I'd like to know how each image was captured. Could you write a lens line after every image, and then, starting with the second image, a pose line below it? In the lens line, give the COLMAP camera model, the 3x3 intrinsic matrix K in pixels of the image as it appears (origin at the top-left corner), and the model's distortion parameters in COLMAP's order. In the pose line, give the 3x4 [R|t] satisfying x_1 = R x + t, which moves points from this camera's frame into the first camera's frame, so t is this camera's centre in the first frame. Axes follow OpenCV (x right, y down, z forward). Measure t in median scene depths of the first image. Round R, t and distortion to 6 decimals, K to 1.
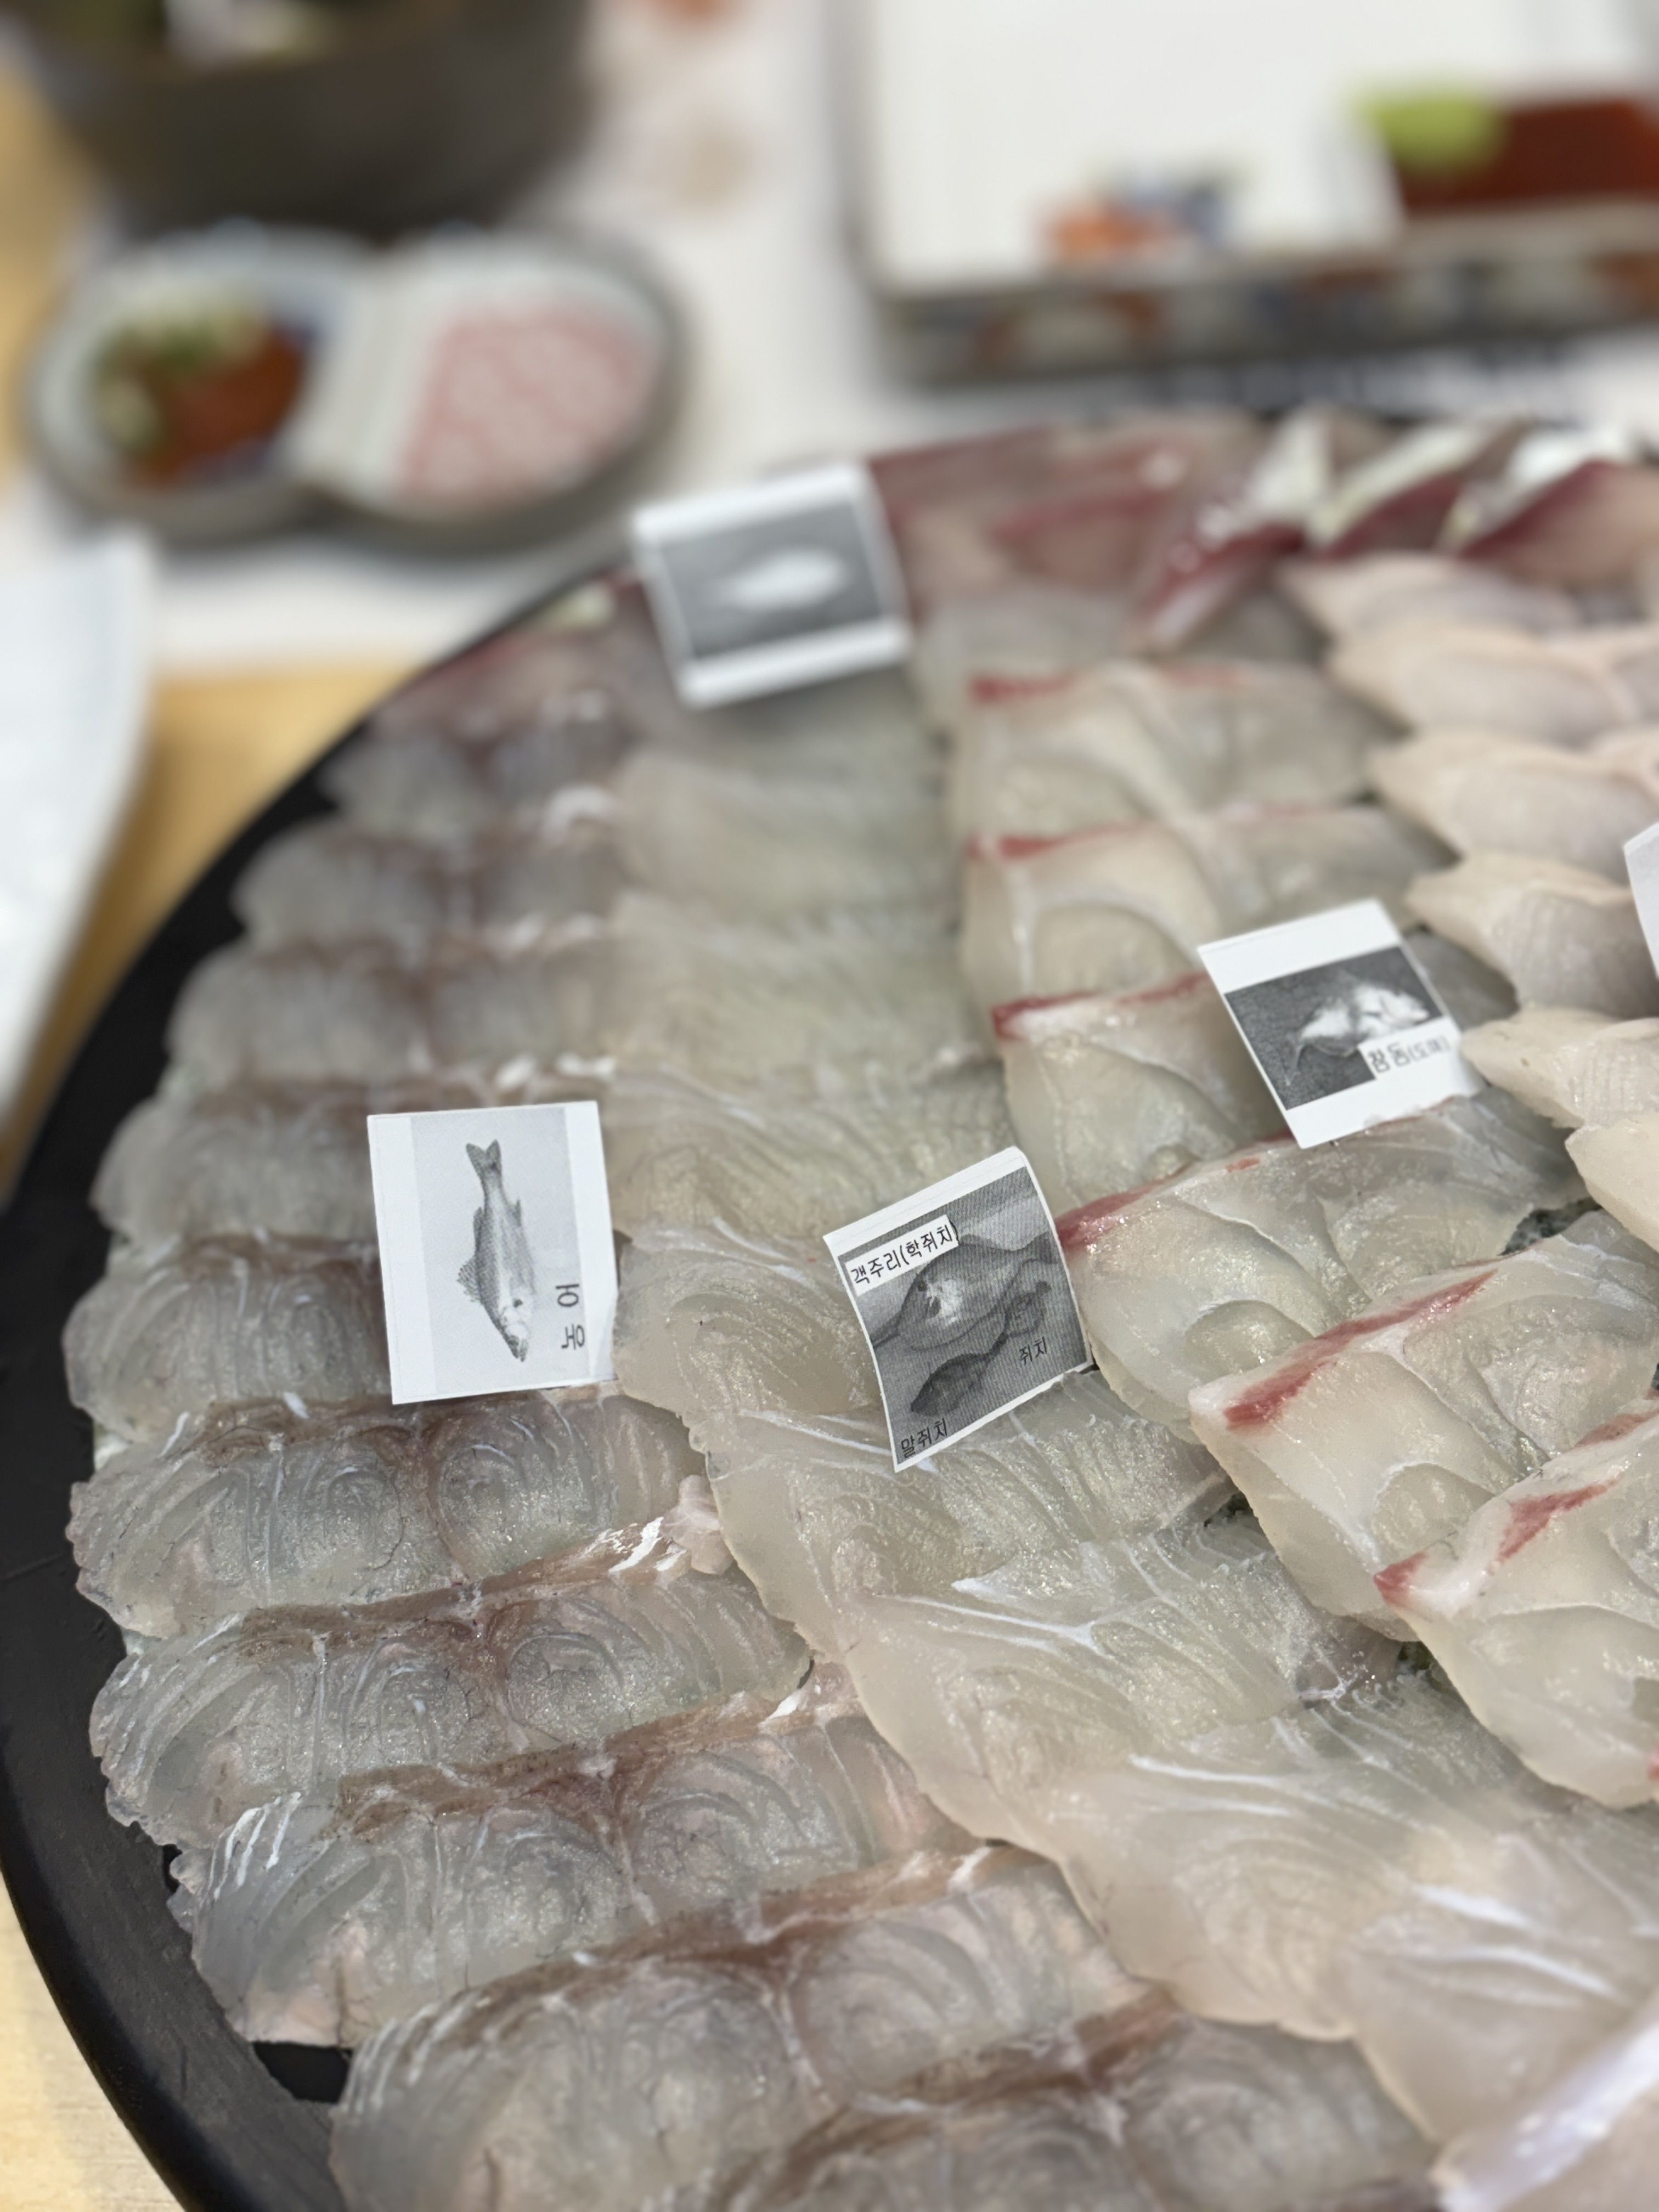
lens RADIAL K [[2612.6, 0, 829.5], [0, 2612.6, 1106.0], [0, 0, 1]] dist [0.219478, -0.878895]
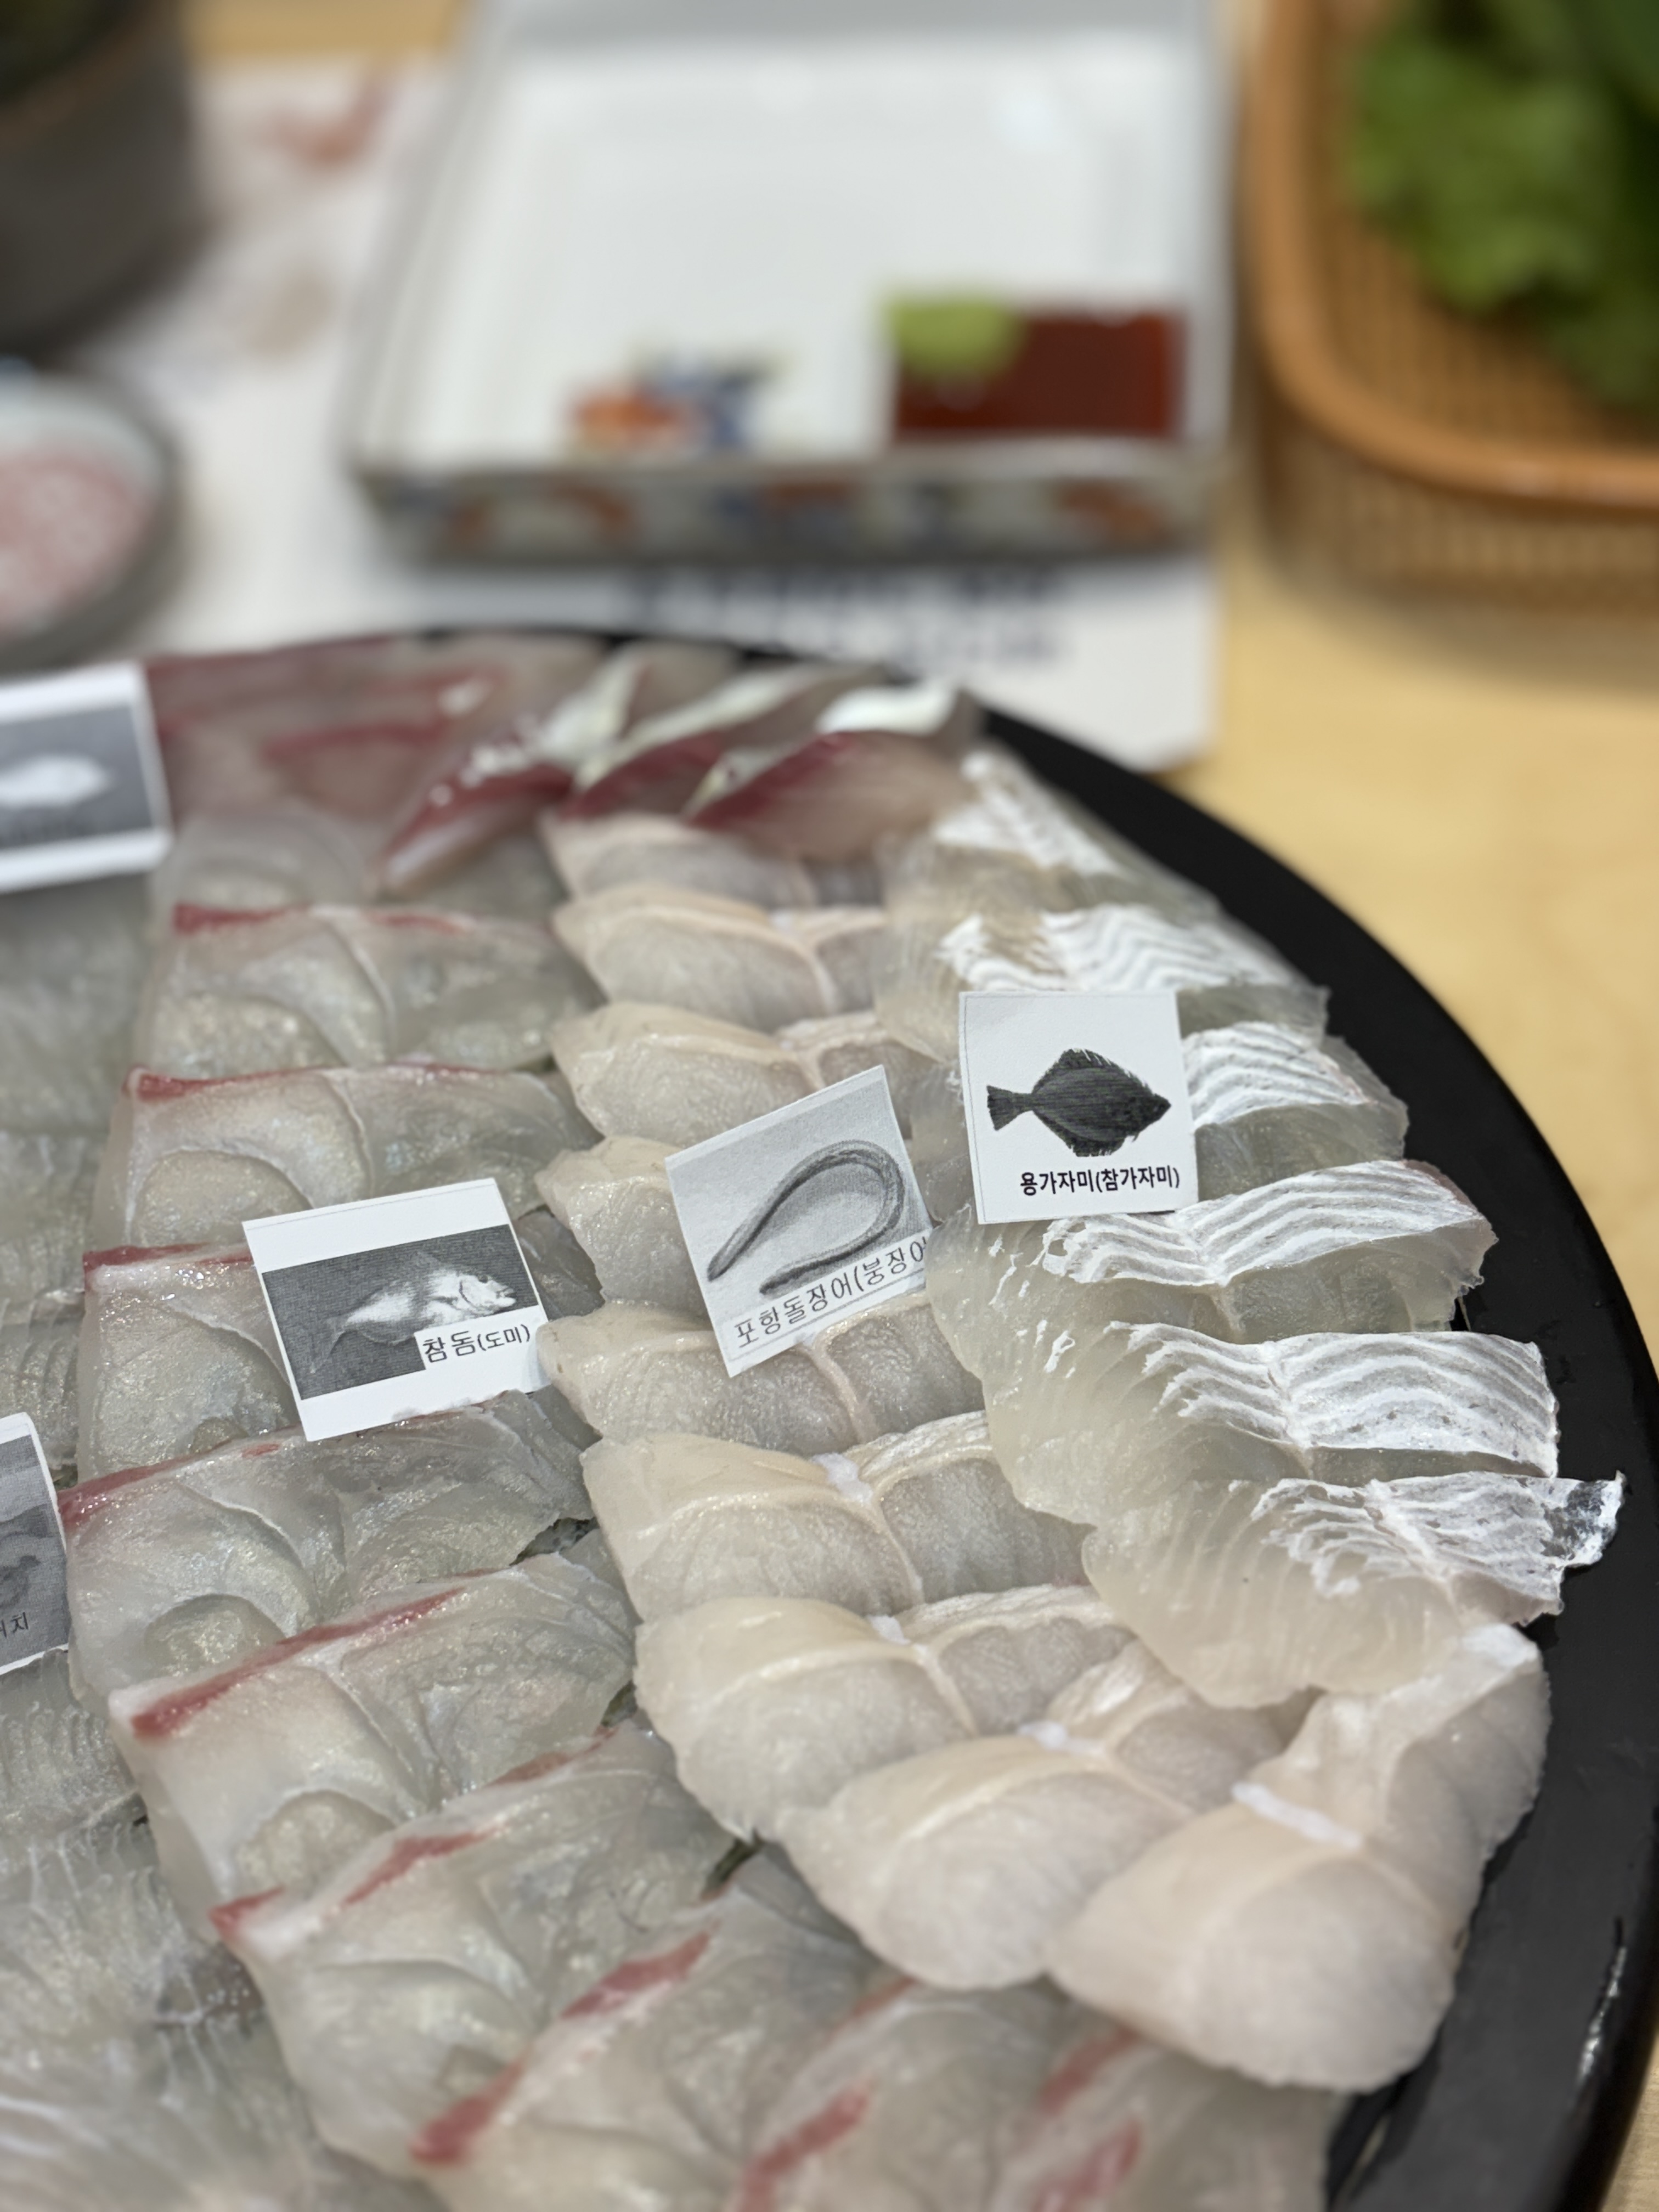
lens RADIAL K [[2612.6, 0, 829.5], [0, 2612.6, 1106.0], [0, 0, 1]] dist [0.219478, -0.878895]
pose [[0.995218, 0.084357, -0.049248, 0.406602], [-0.084828, 0.996367, -0.007558, -0.116005], [0.048432, 0.011699, 0.998758, 0.027295]]
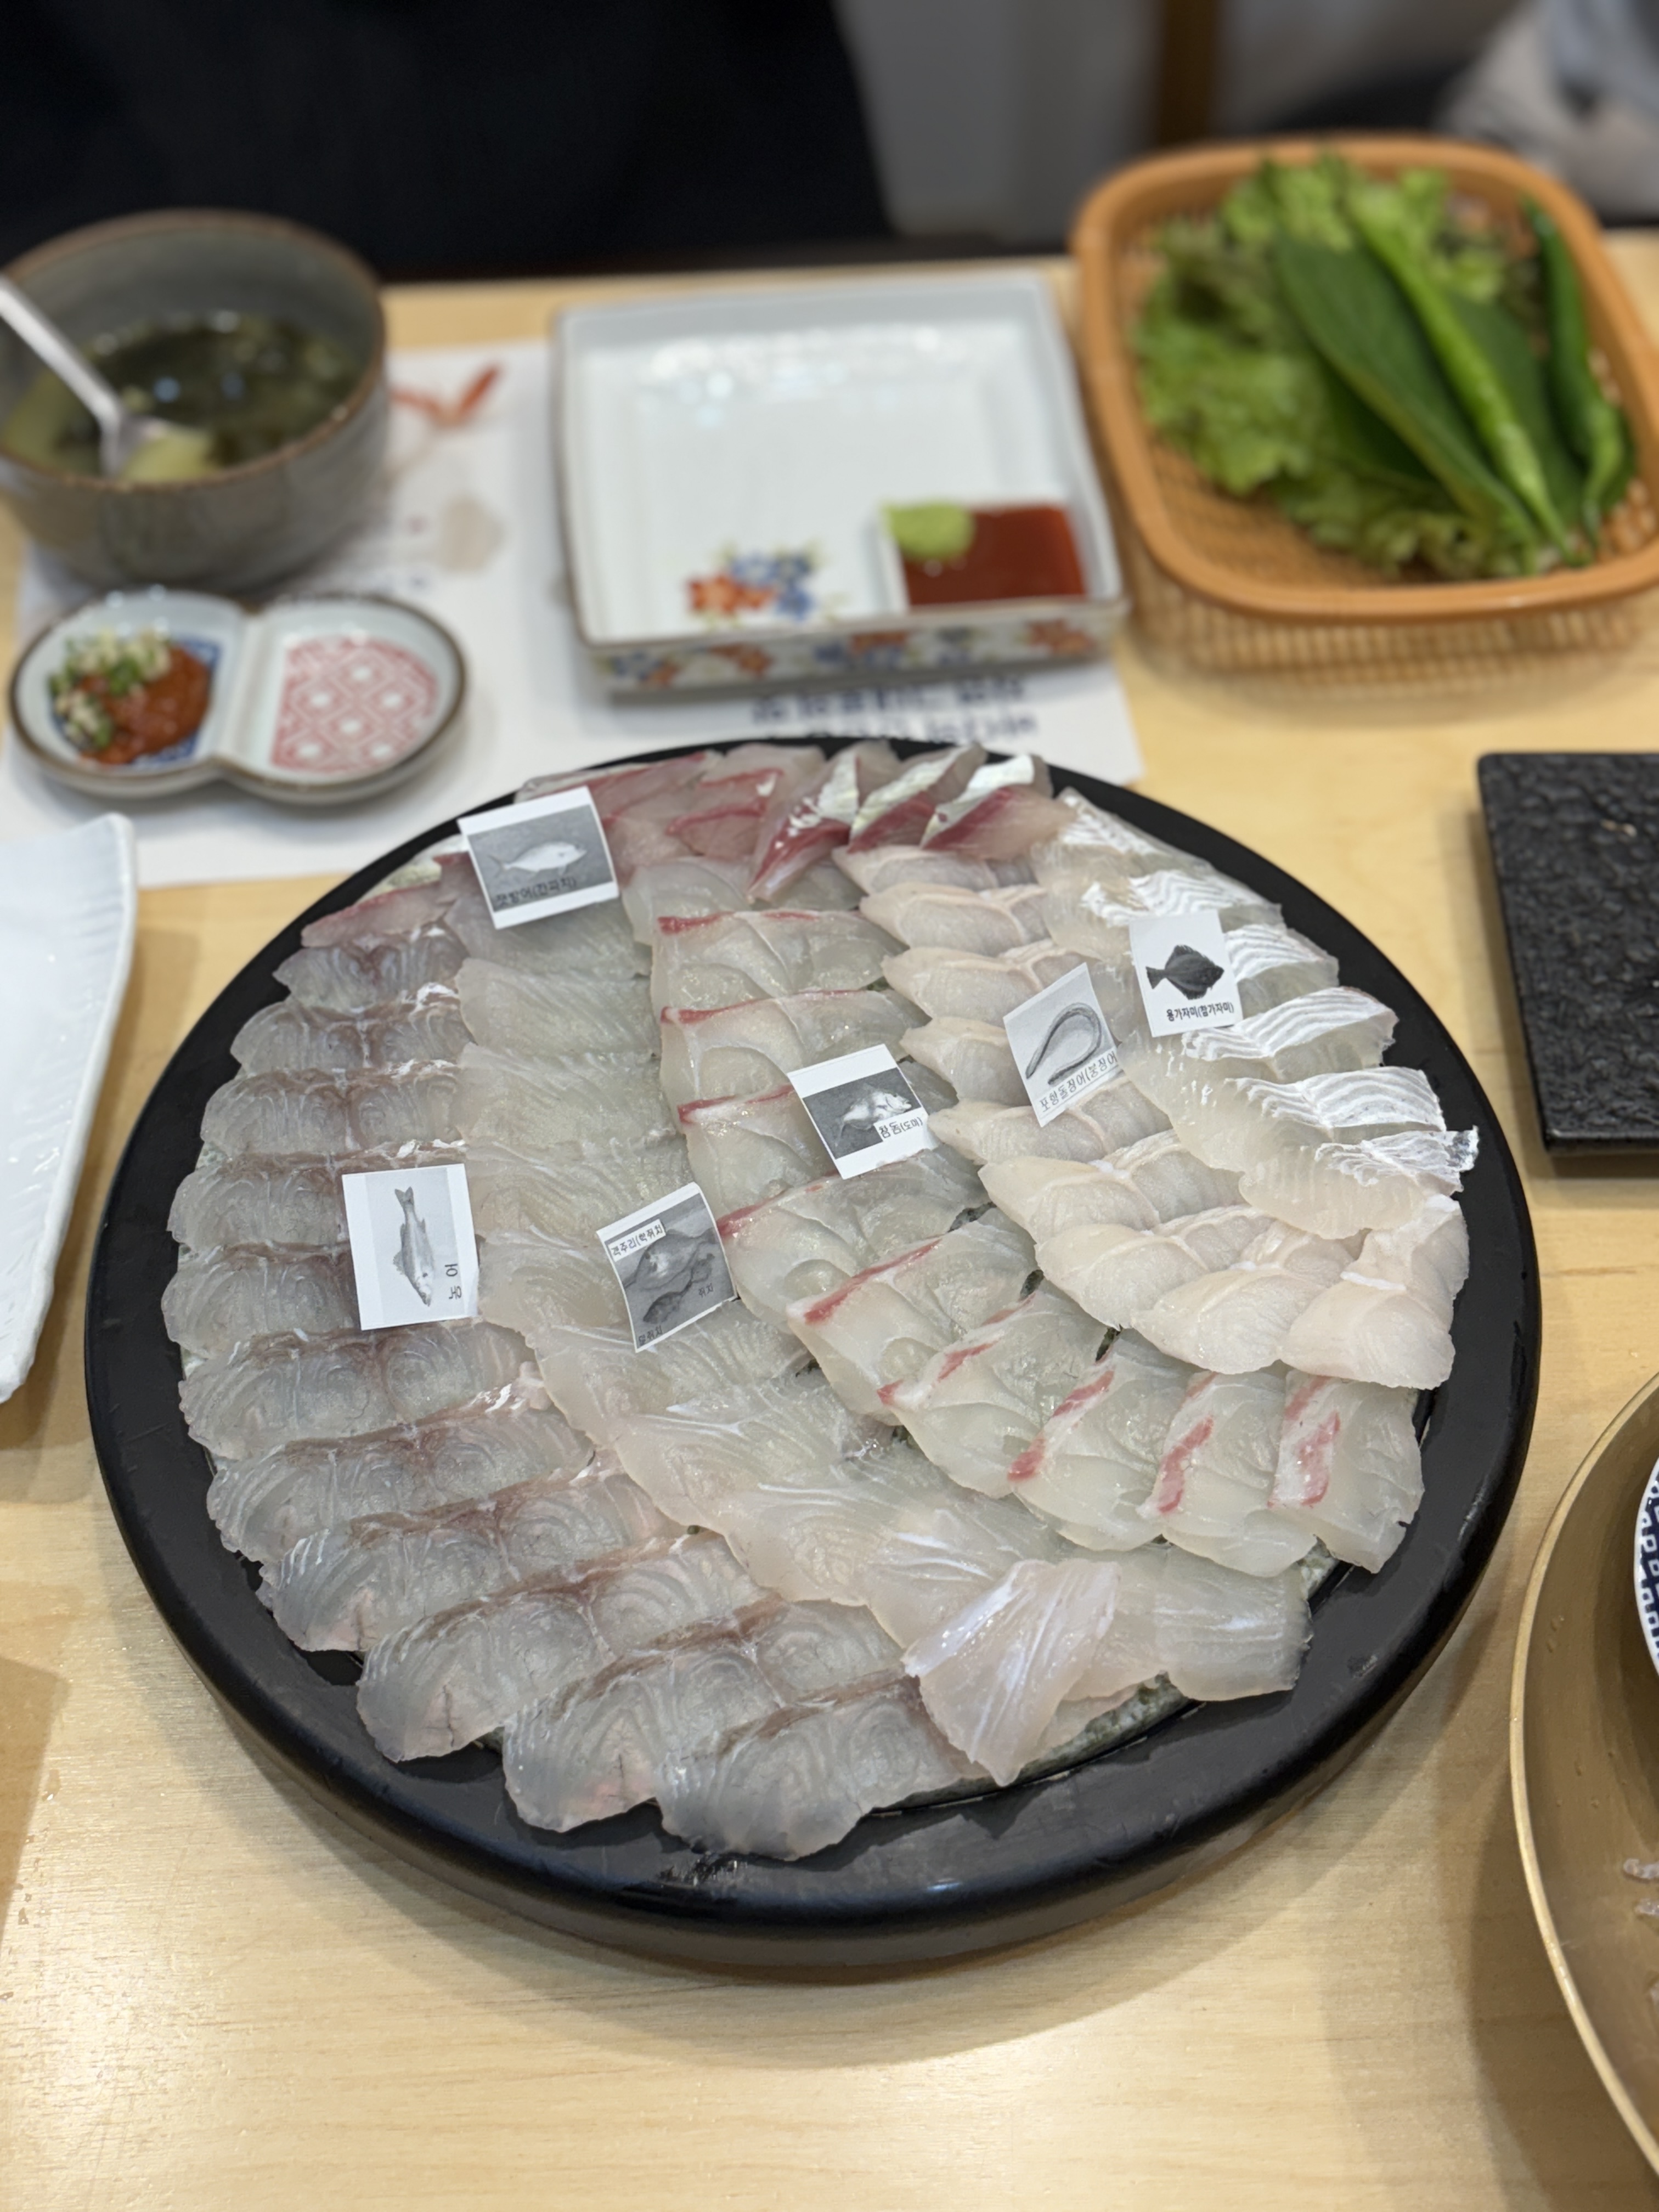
lens RADIAL K [[2612.6, 0, 829.5], [0, 2612.6, 1106.0], [0, 0, 1]] dist [0.219478, -0.878895]
pose [[0.991001, -0.022091, 0.132016, -0.078639], [0.024397, 0.999576, -0.015874, -0.007082], [-0.131610, 0.018952, 0.991120, -0.869225]]
